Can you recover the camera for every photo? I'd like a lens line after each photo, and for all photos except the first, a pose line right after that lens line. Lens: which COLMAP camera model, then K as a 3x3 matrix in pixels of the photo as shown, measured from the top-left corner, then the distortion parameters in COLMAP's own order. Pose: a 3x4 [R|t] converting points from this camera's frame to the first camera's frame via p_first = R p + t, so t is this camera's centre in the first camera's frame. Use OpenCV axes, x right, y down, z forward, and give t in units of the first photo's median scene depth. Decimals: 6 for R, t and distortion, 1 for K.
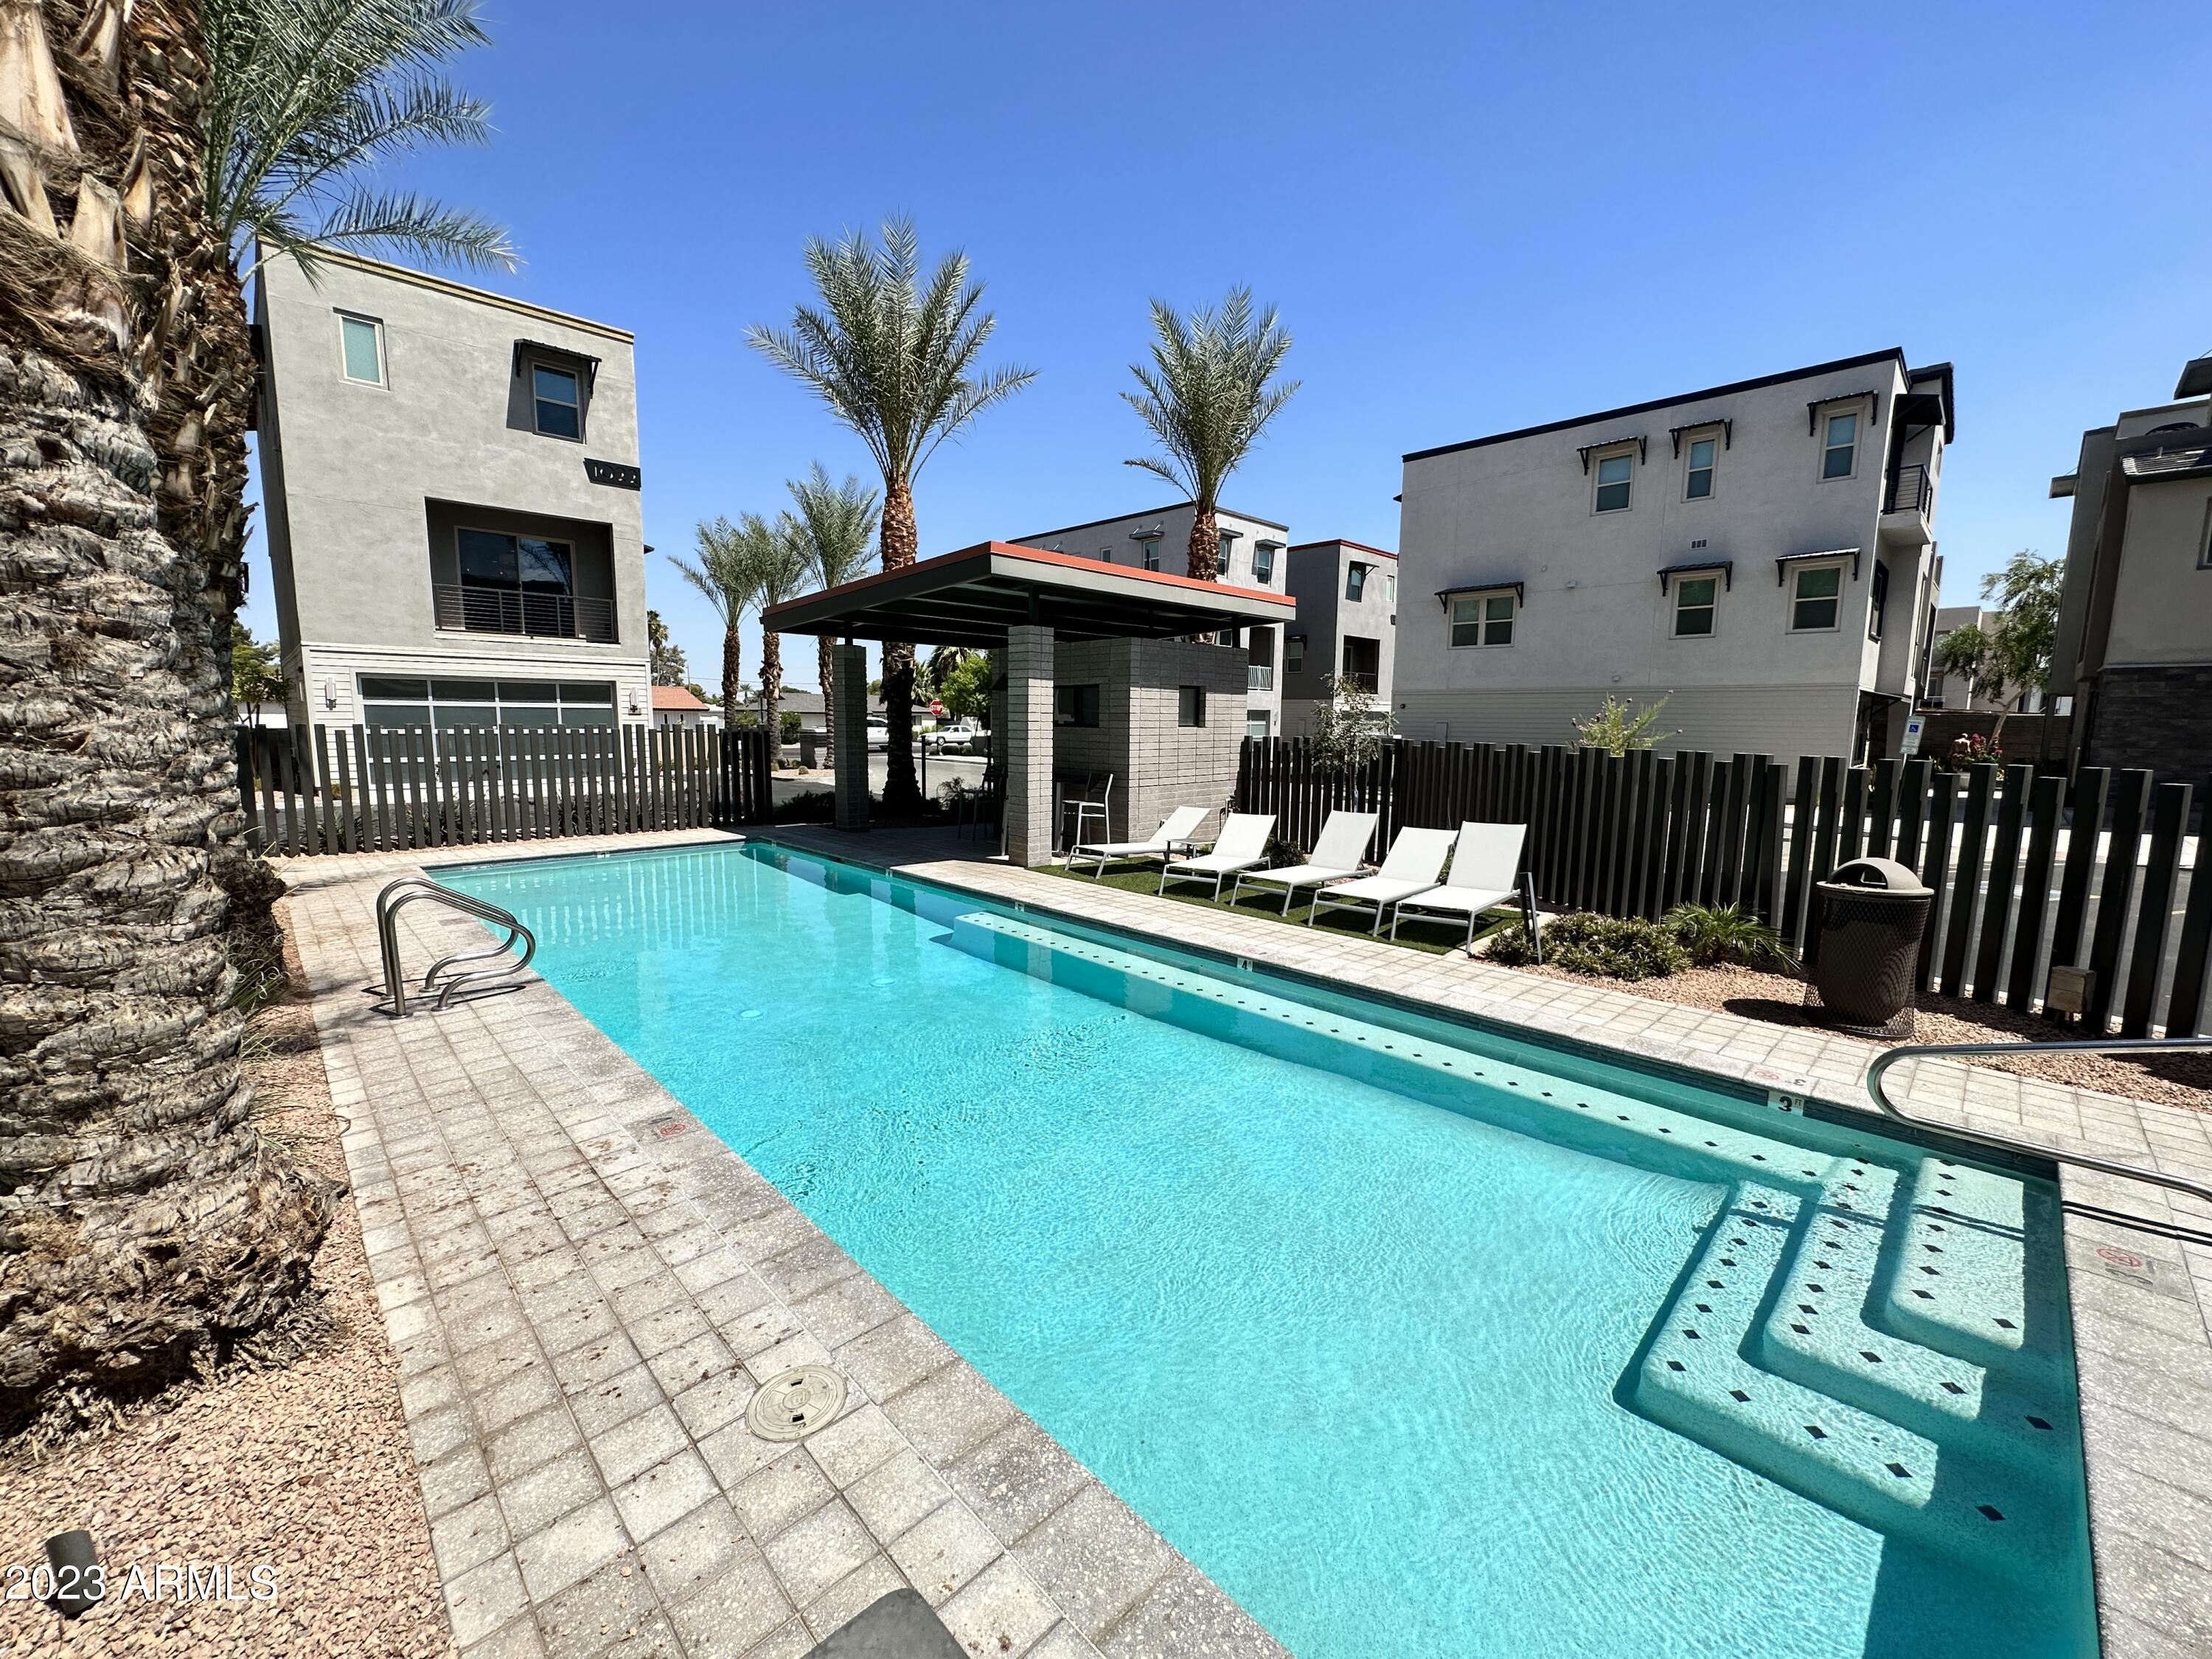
lens RADIAL K [[875.9, 0, 1106.0], [0, 875.9, 829.5], [0, 0, 1]] dist [-0.000343, -0.000002]
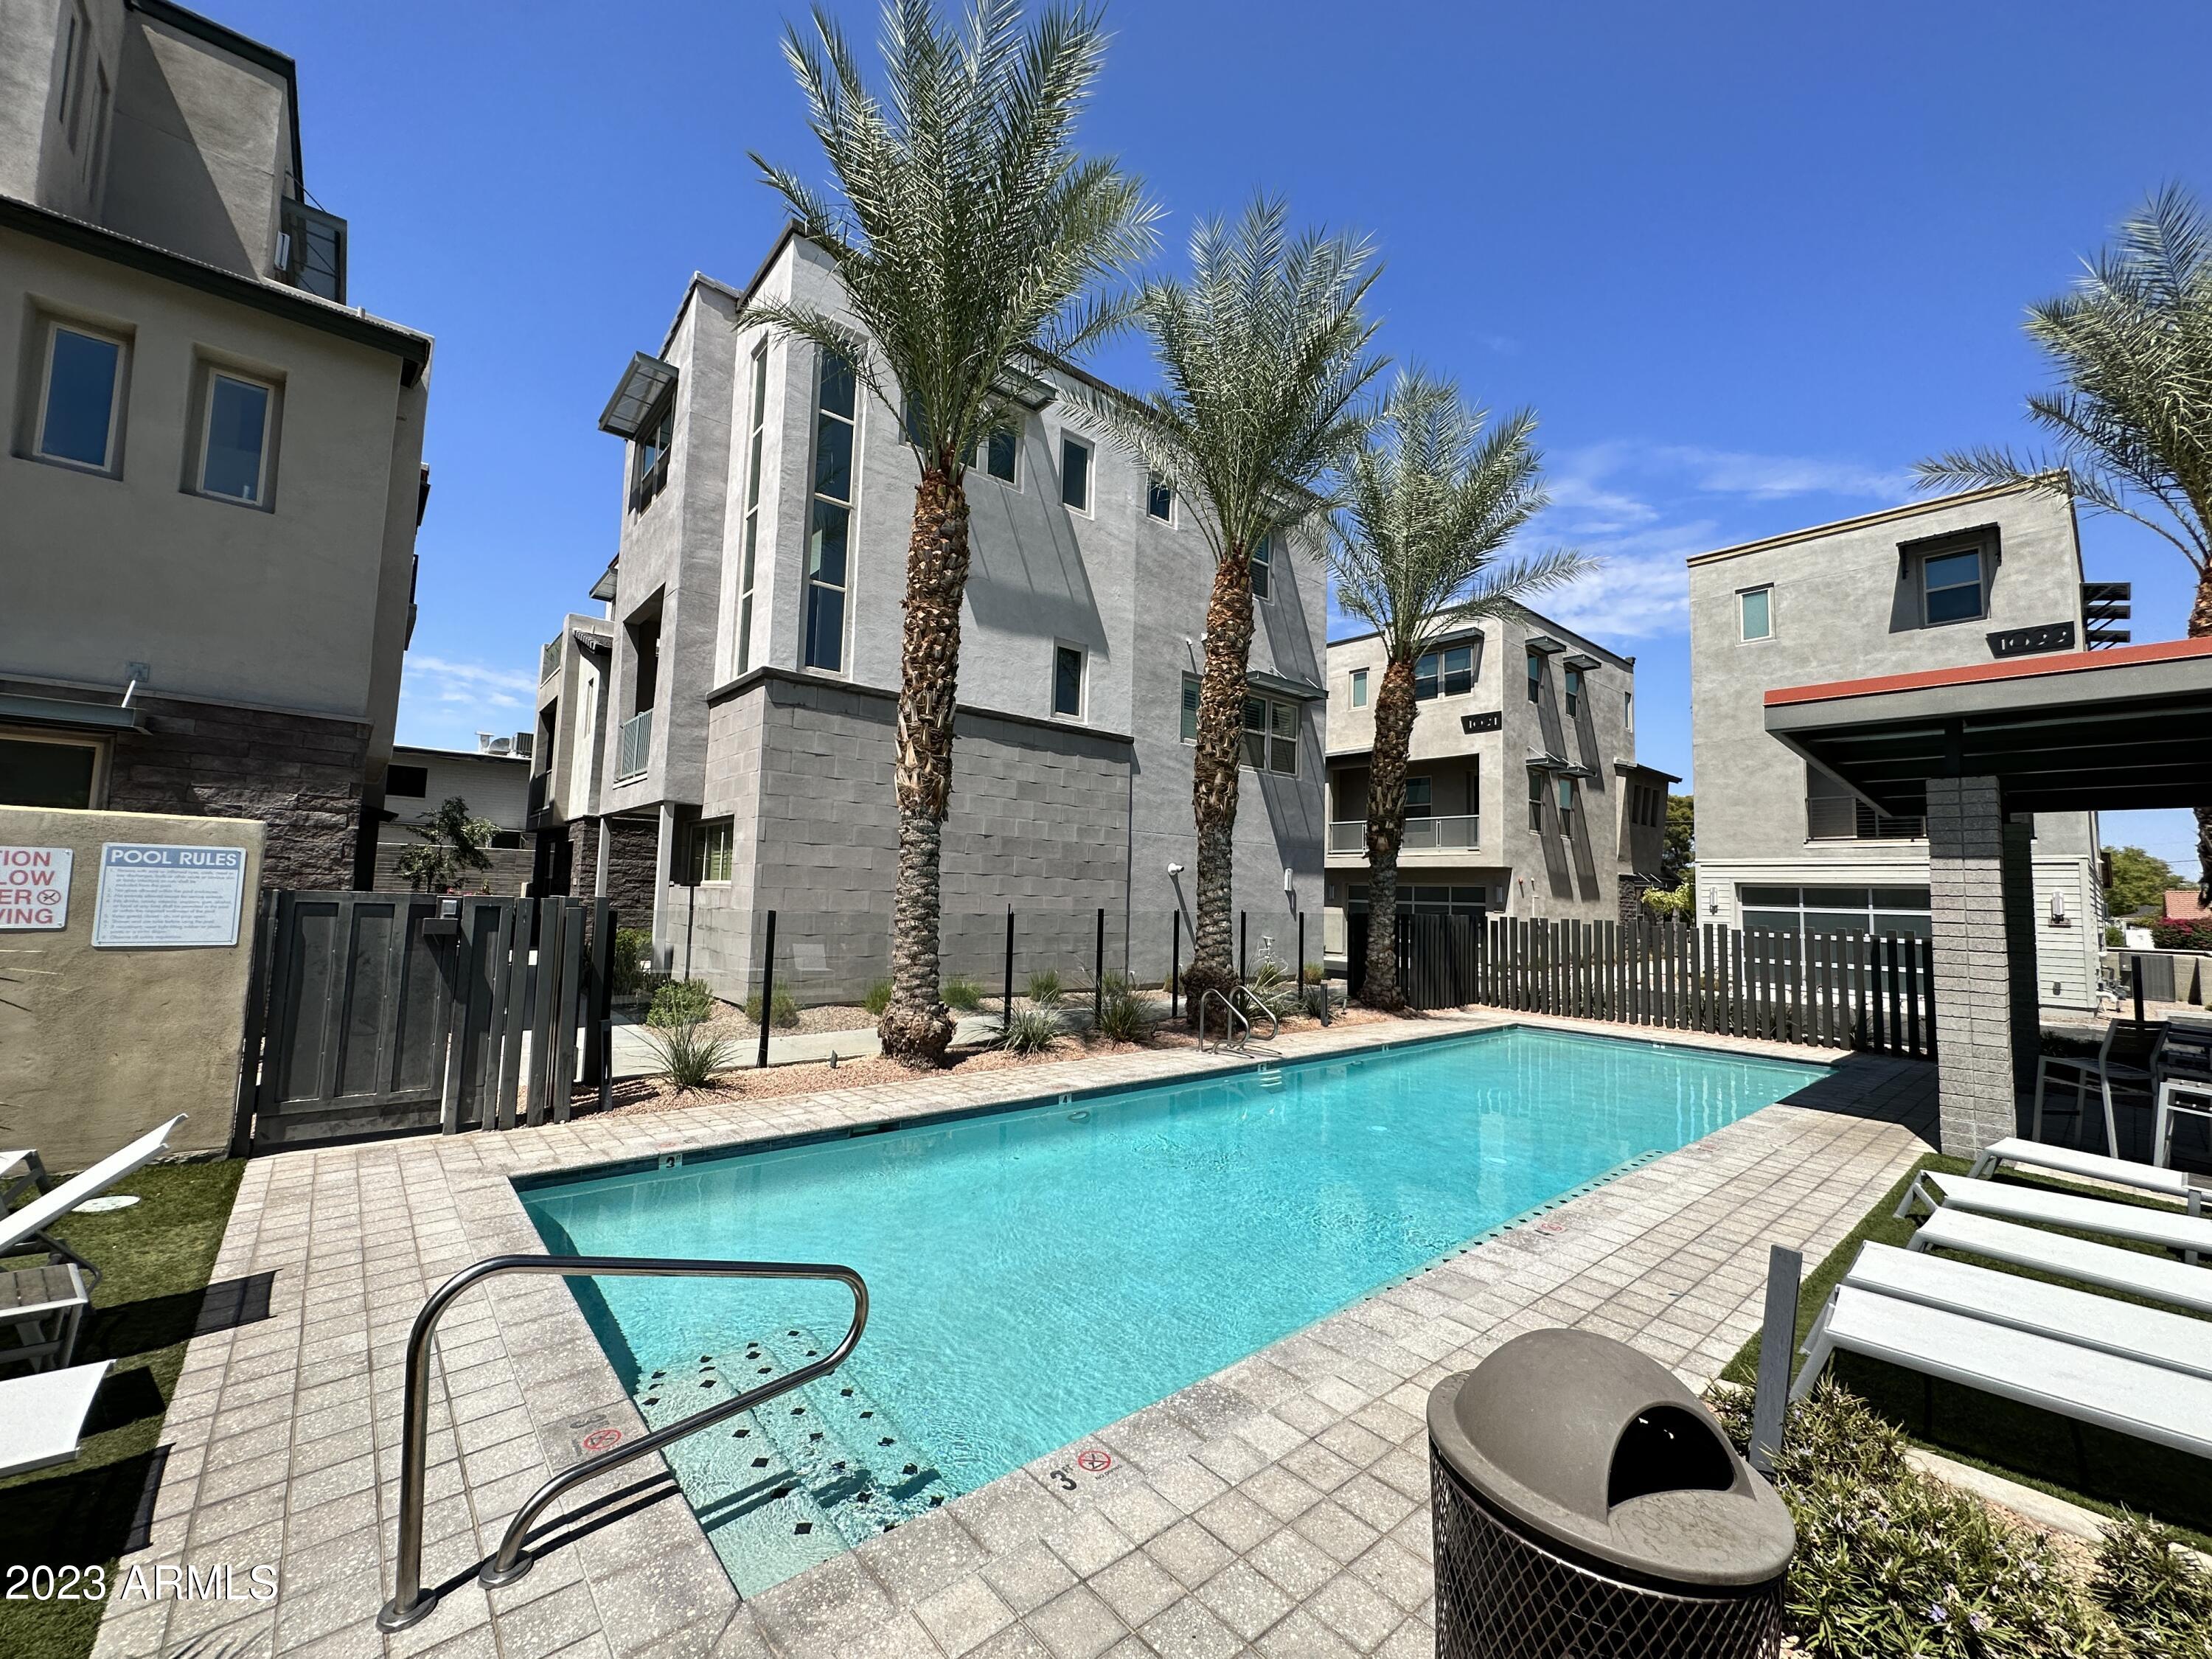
lens RADIAL K [[875.9, 0, 1106.0], [0, 875.9, 829.5], [0, 0, 1]] dist [-0.000343, -0.000002]
pose [[-0.049075, -0.089353, -0.994790, 0.345724], [-0.158012, 0.984142, -0.080601, -0.024068], [0.986217, 0.153233, -0.062415, 0.242924]]
